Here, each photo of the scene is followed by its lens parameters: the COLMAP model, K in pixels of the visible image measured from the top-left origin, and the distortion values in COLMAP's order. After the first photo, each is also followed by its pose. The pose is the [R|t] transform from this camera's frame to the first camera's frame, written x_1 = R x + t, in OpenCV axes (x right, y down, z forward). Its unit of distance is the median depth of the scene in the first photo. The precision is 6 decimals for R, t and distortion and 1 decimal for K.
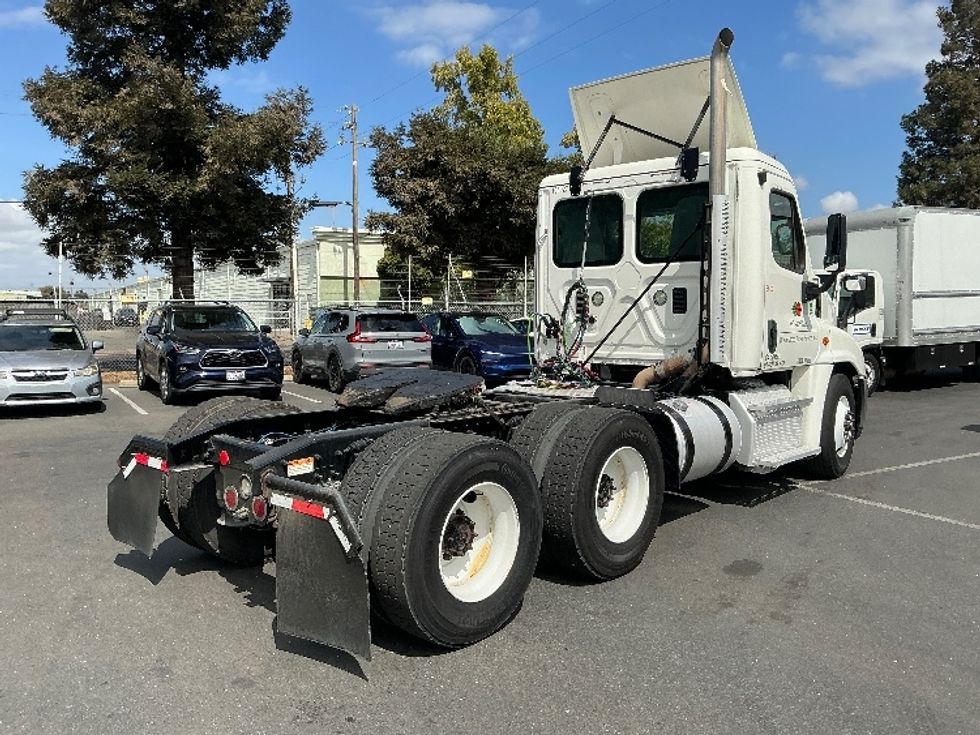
lens RADIAL K [[813.8, 0, 484.9], [0, 813.8, 361.8], [0, 0, 1]] dist [0.032314, -0.069022]
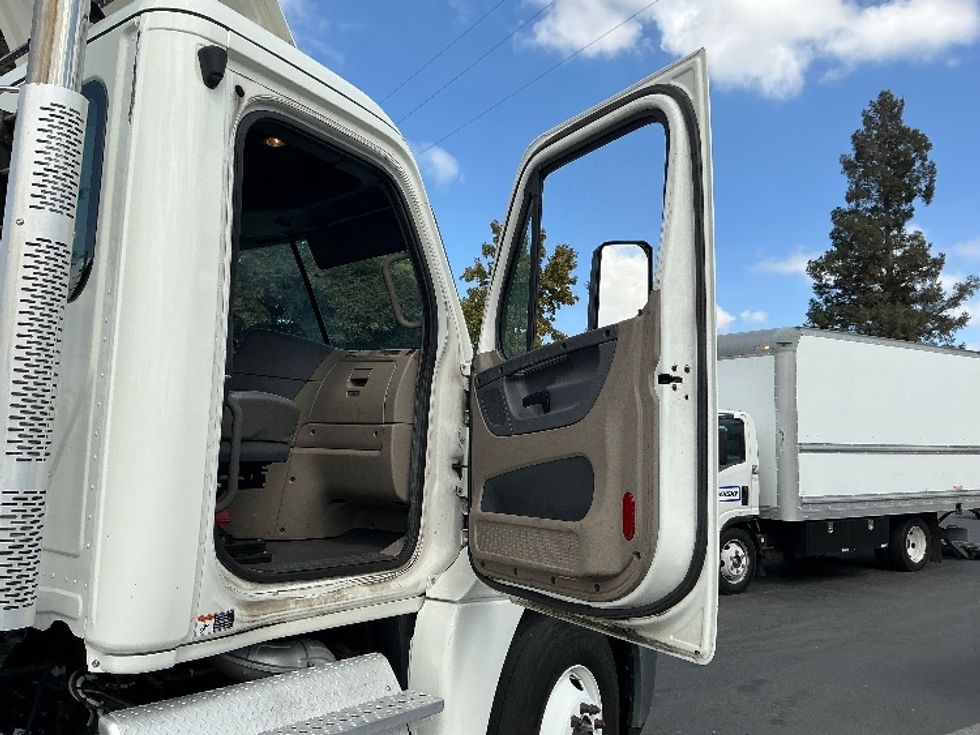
lens RADIAL K [[813.8, 0, 484.9], [0, 813.8, 361.8], [0, 0, 1]] dist [0.032314, -0.069022]
pose [[0.996600, 0.043288, 0.070102, 0.184759], [-0.030351, 0.983910, -0.176070, -0.020003], [-0.076596, 0.173343, 0.981878, 0.288000]]
